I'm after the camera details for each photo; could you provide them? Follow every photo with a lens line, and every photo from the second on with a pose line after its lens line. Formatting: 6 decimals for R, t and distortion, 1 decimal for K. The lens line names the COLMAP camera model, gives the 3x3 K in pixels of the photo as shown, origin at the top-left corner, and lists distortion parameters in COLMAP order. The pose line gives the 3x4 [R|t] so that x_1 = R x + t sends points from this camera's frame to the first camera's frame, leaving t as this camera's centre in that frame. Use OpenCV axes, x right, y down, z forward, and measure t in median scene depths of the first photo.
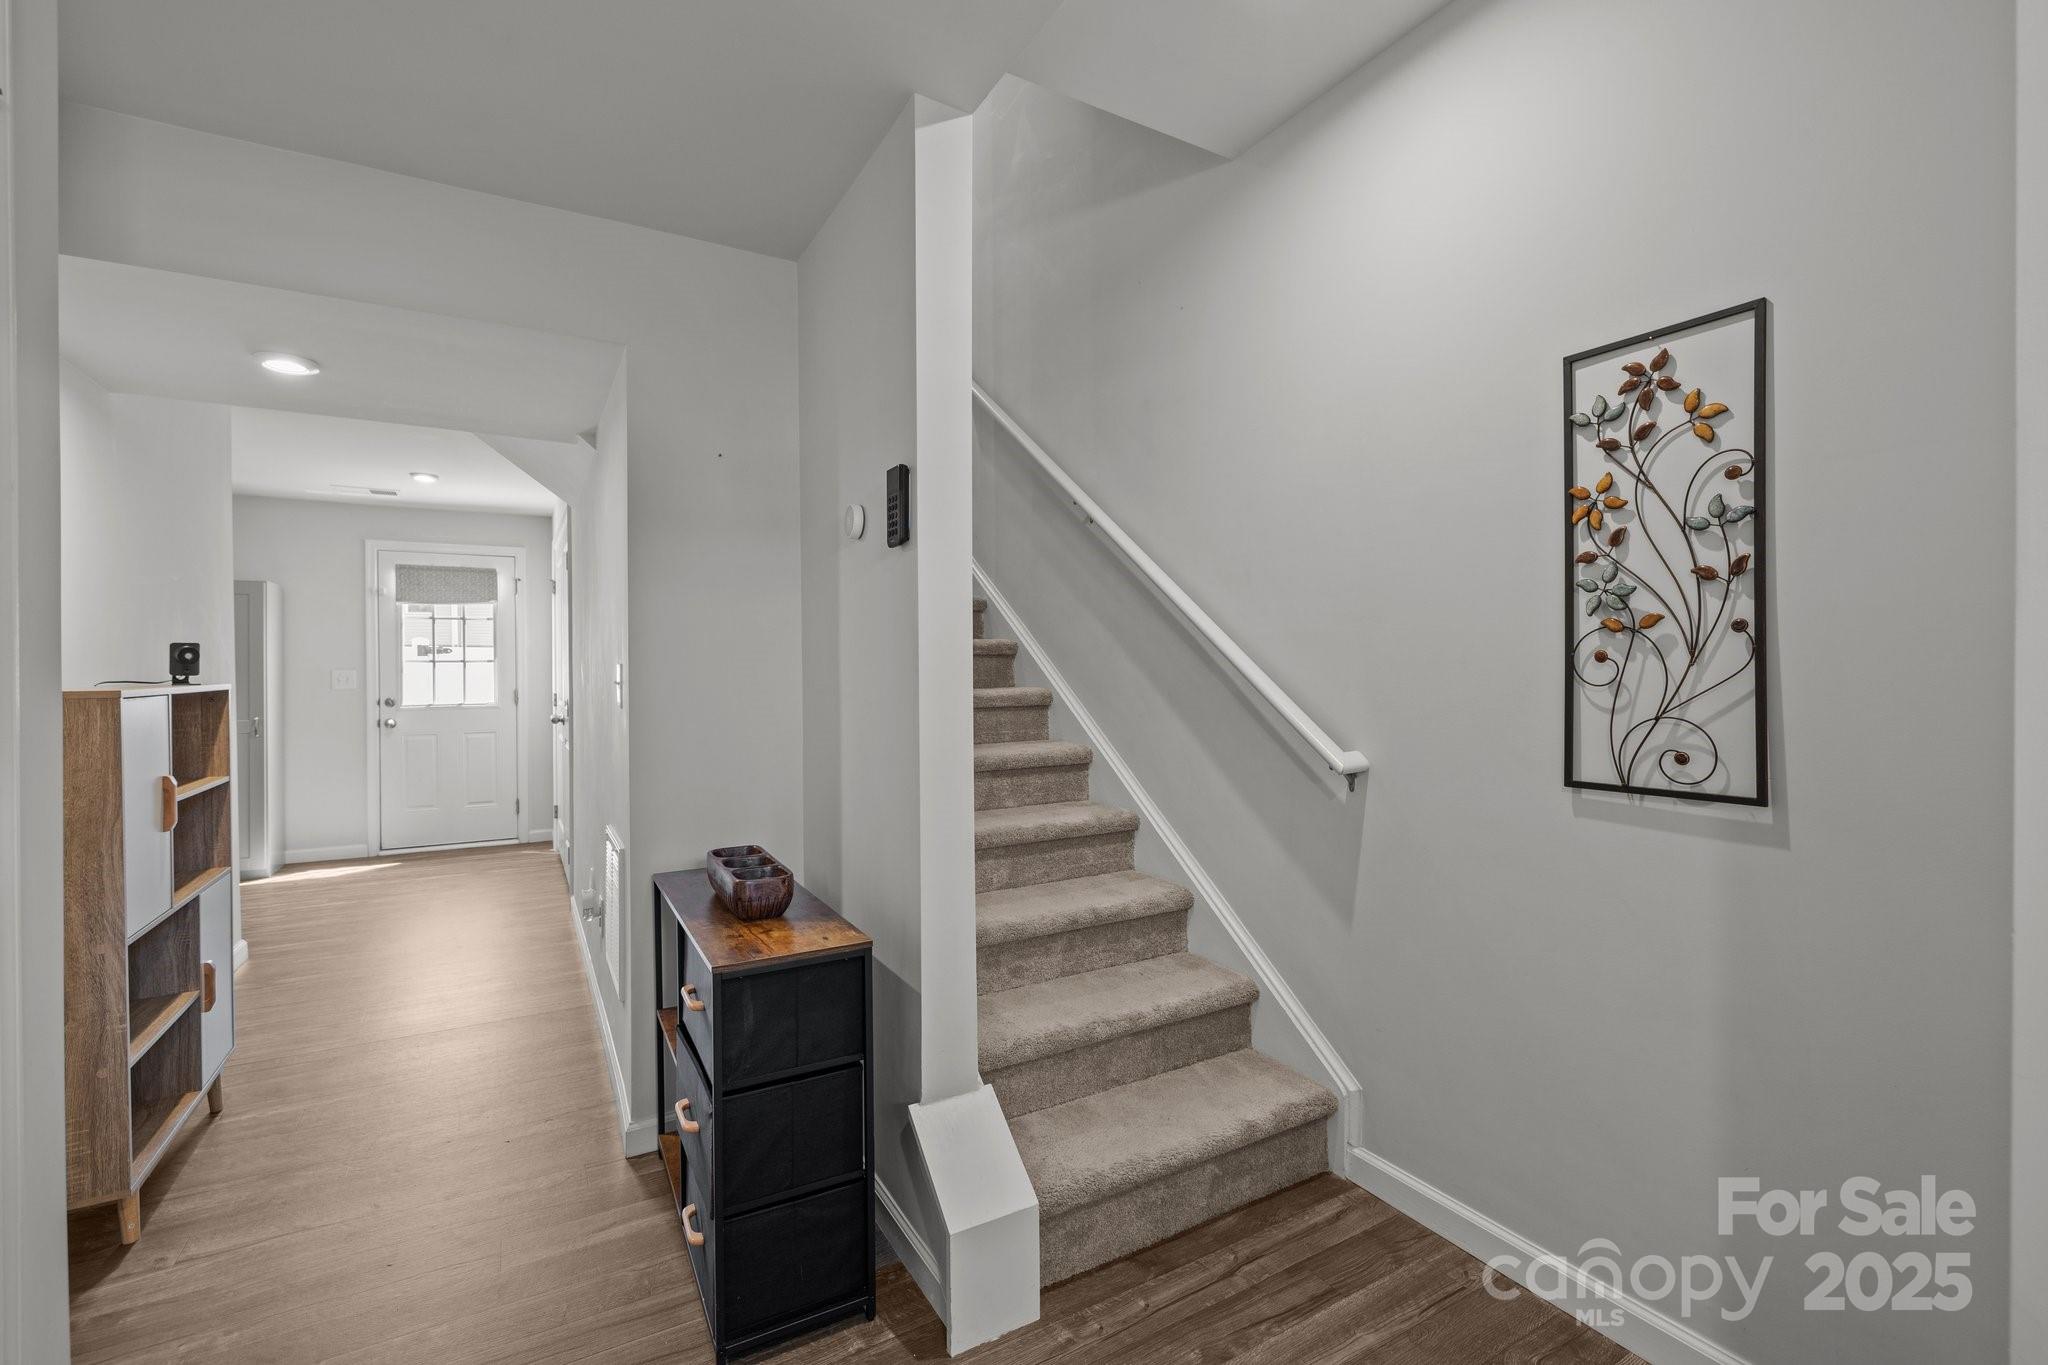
lens RADIAL K [[895.6, 0, 1024.0], [0, 895.6, 682.5], [0, 0, 1]] dist [-0.001745, -0.000173]
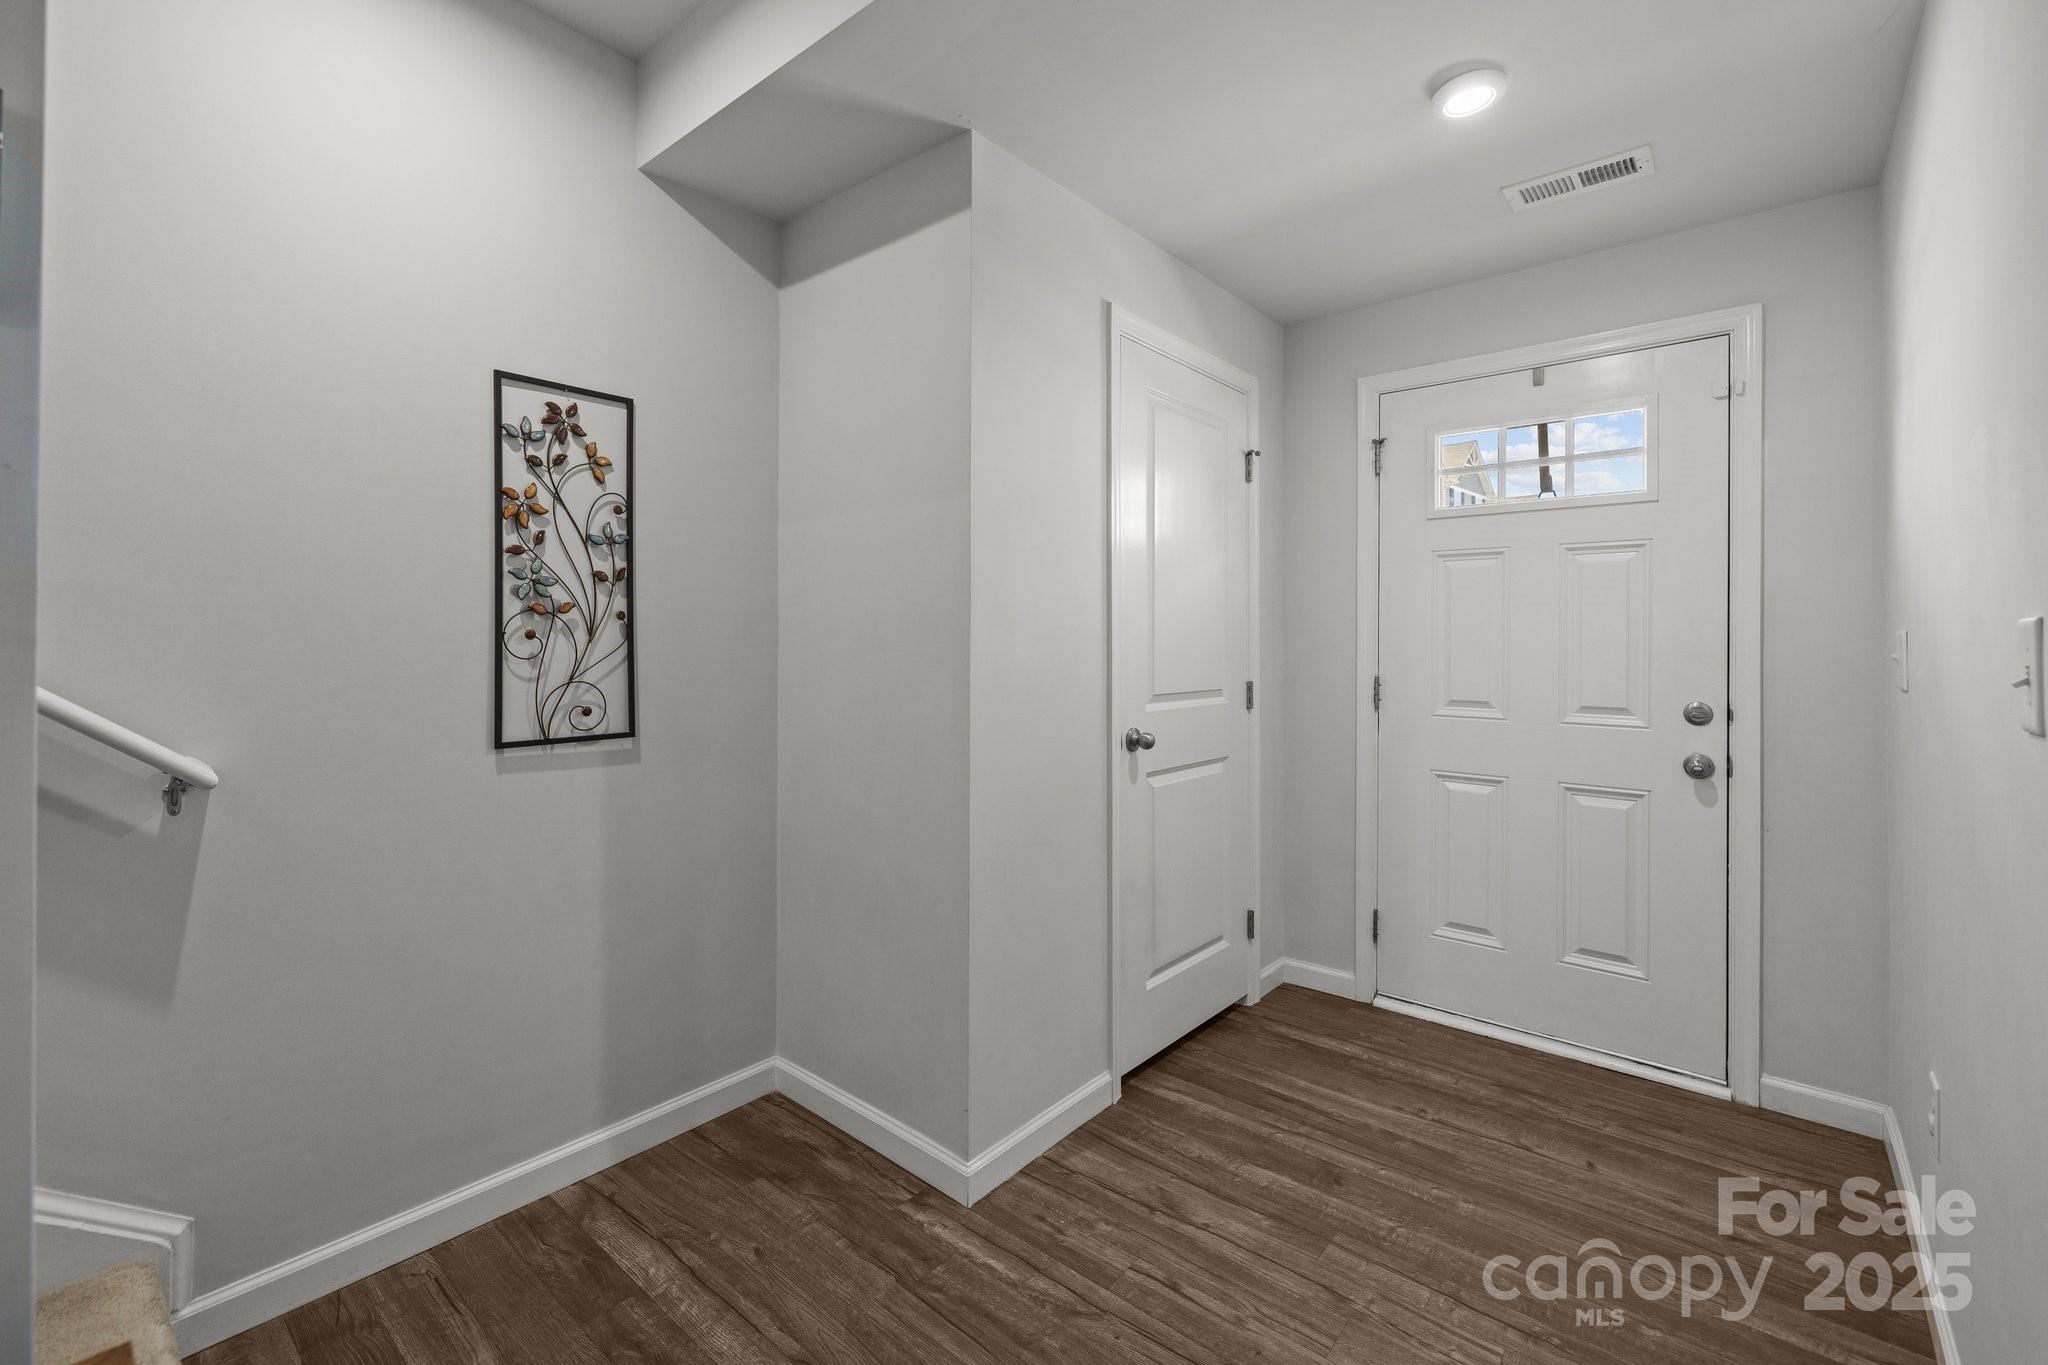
lens RADIAL K [[869.6, 0, 1007.1], [0, 869.6, 647.7], [0, 0, 1]] dist [-0.002464, -0.000222]
pose [[-0.335376, 0.002085, 0.942082, -0.690649], [0.015898, 0.999868, 0.003447, -0.005496], [-0.941950, 0.016134, -0.335365, 0.814271]]
